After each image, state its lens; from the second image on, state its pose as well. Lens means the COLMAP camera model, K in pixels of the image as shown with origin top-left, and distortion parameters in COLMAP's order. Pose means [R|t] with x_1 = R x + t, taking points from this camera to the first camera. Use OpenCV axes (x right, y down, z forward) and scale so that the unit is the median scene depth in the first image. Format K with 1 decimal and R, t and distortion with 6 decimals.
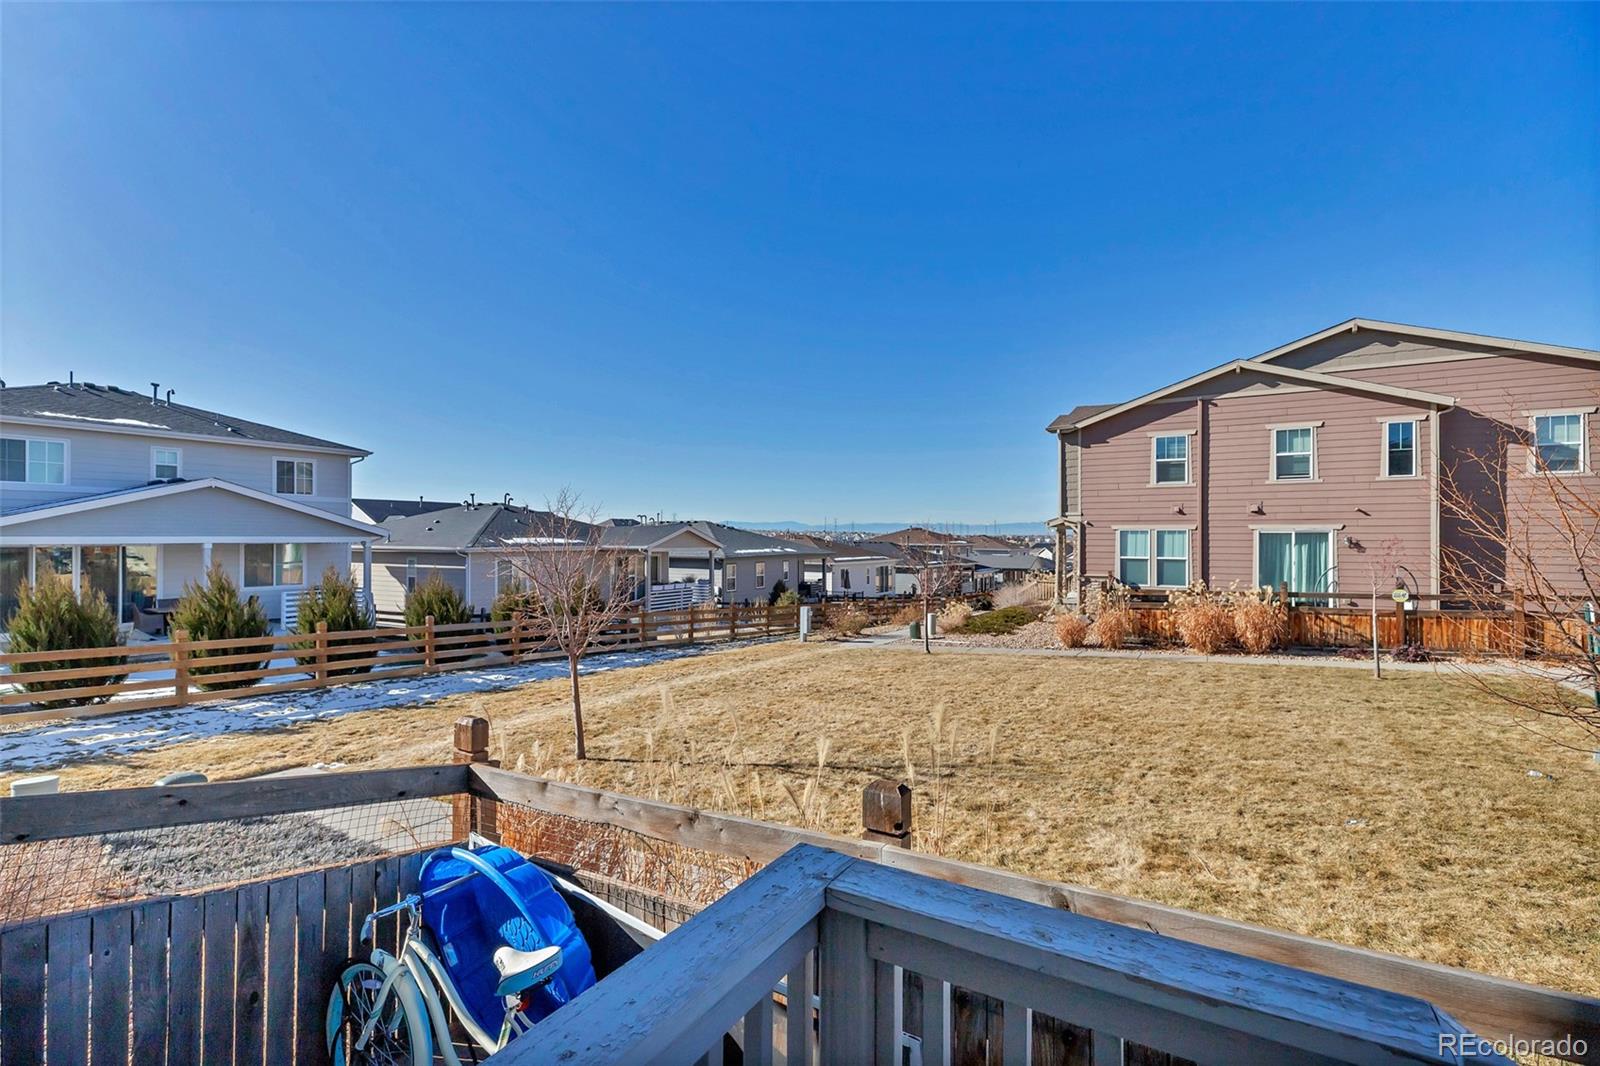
lens RADIAL K [[730.9, 0, 800.0], [0, 730.9, 533.0], [0, 0, 1]] dist [0.013783, 0.000040]
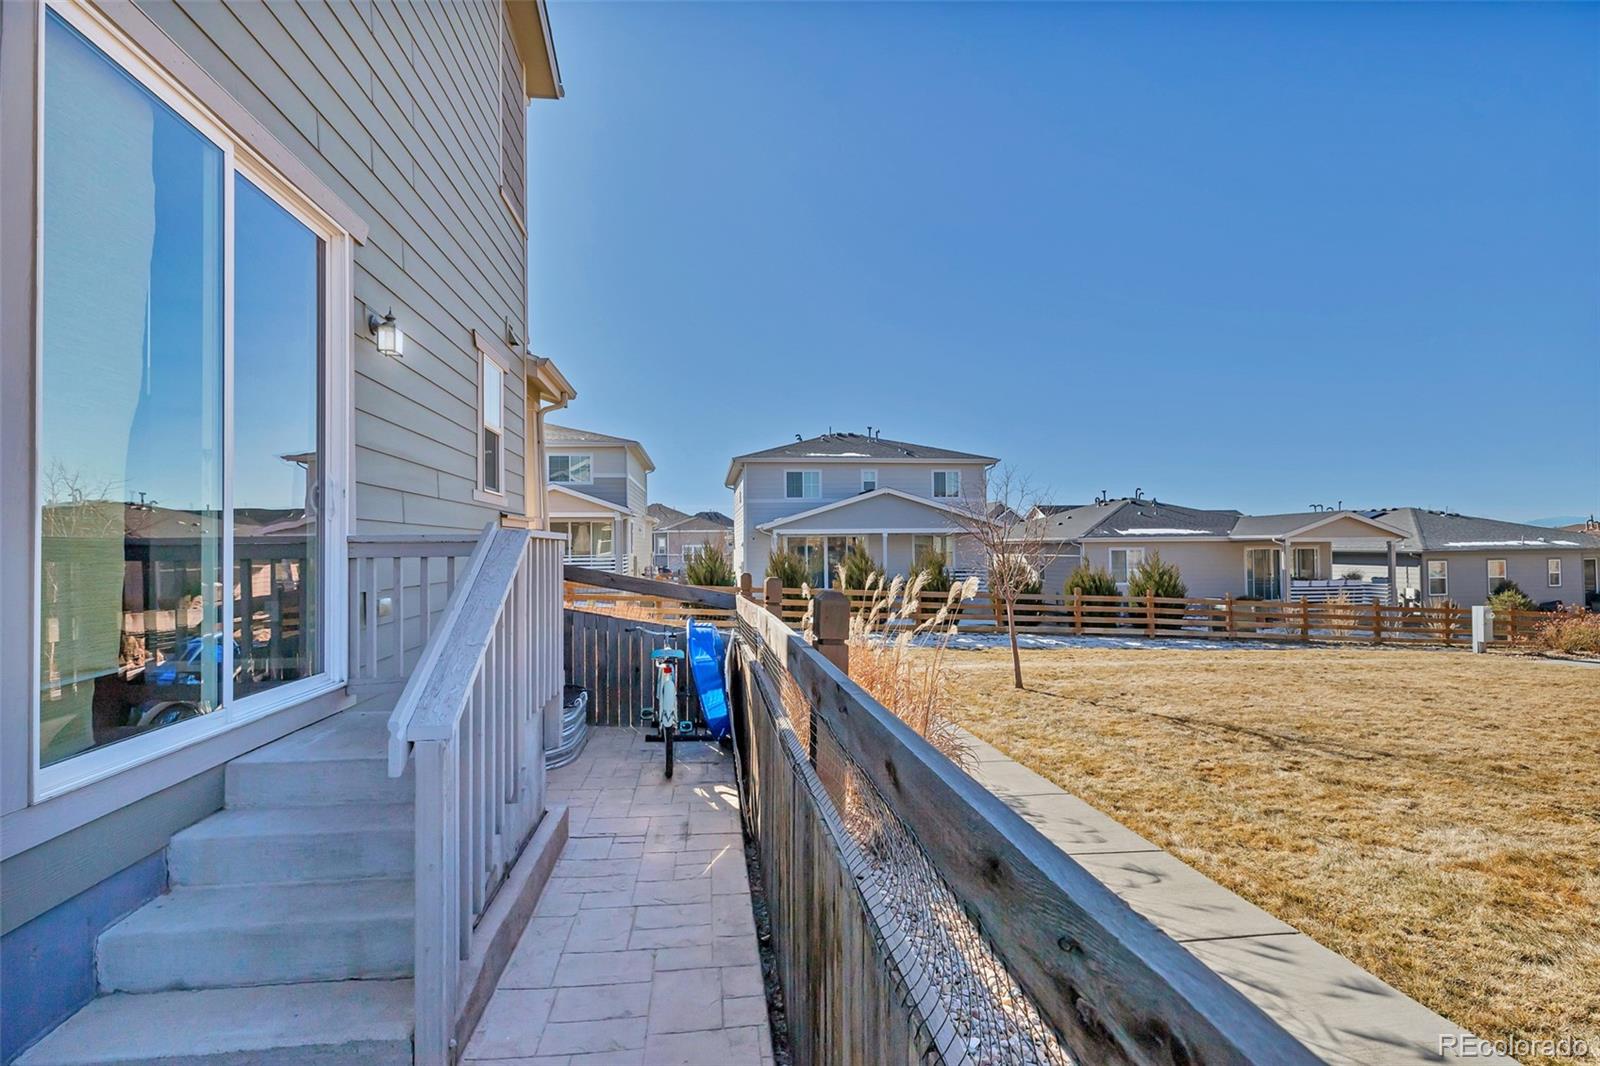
lens RADIAL K [[722.2, 0, 800.0], [0, 722.2, 533.0], [0, 0, 1]] dist [0.001325, 0.000169]
pose [[0.625374, -0.021443, -0.780031, 0.135778], [0.016433, 0.999763, -0.014309, 0.022775], [0.780152, -0.003870, 0.625578, -0.003456]]
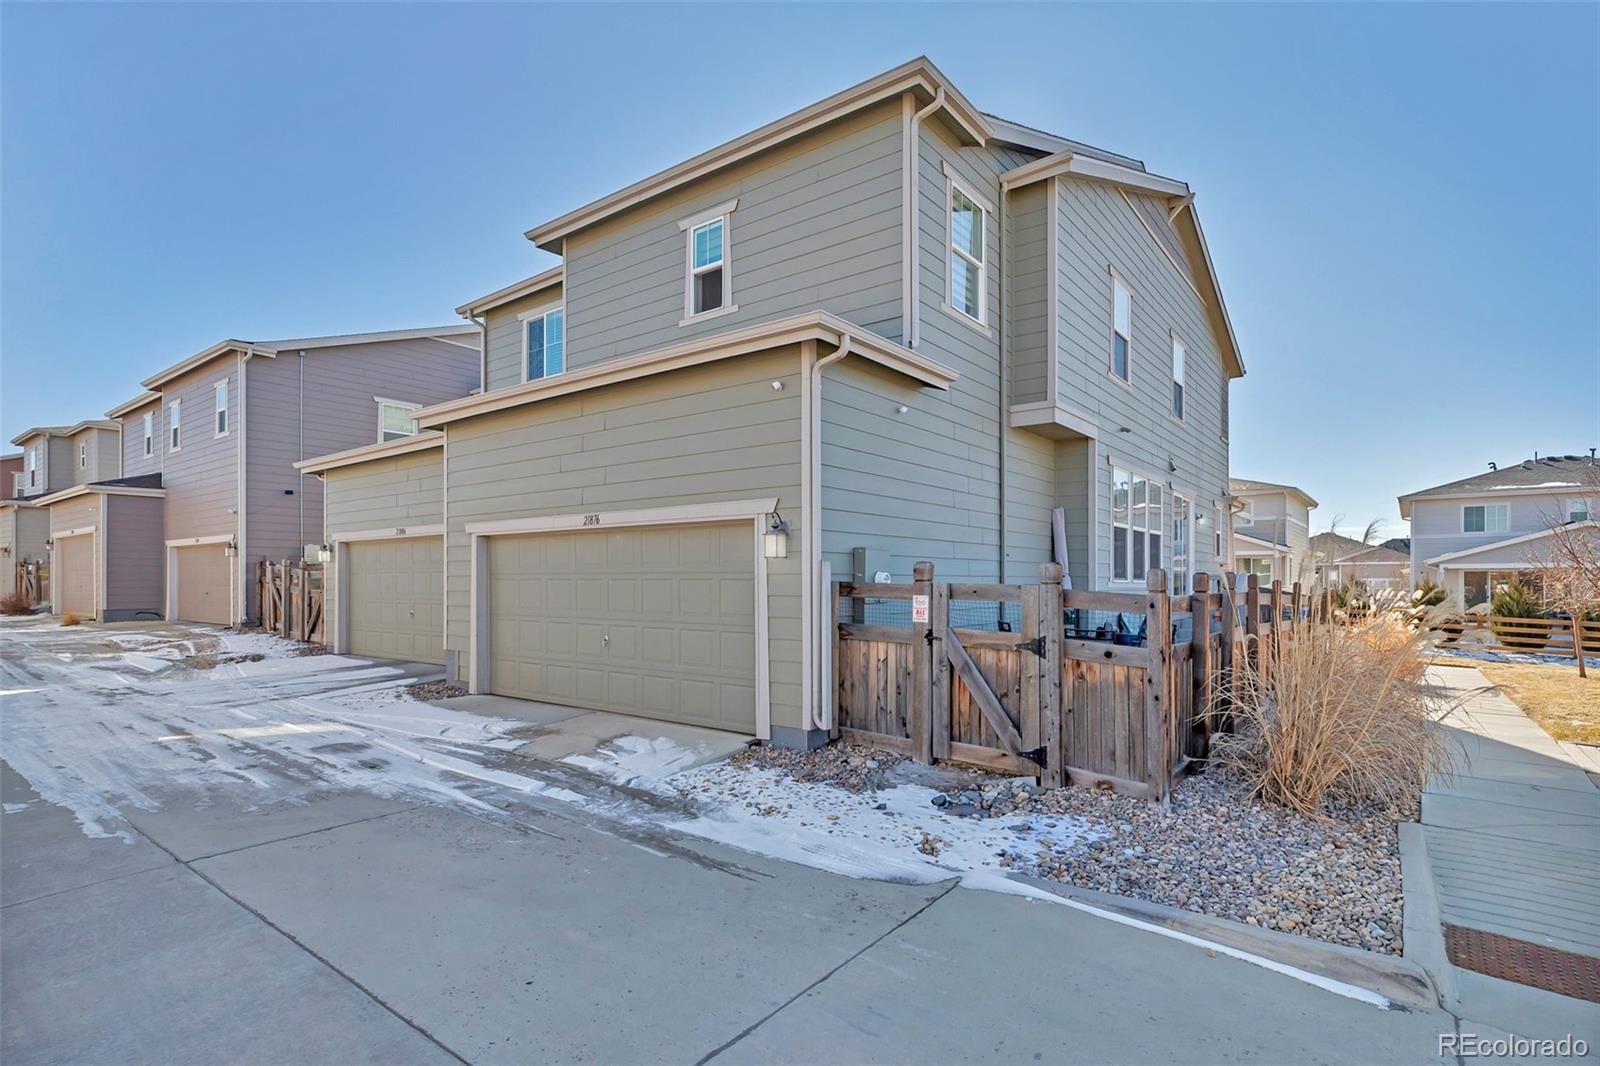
lens RADIAL K [[797.8, 0, 798.8], [0, 797.8, 580.1], [0, 0, 1]] dist [0.001147, 0.000115]
pose [[-0.113650, -0.003349, -0.993515, 0.622917], [0.009133, 0.999949, -0.004415, 0.023496], [0.993479, -0.009576, -0.113614, -0.220887]]
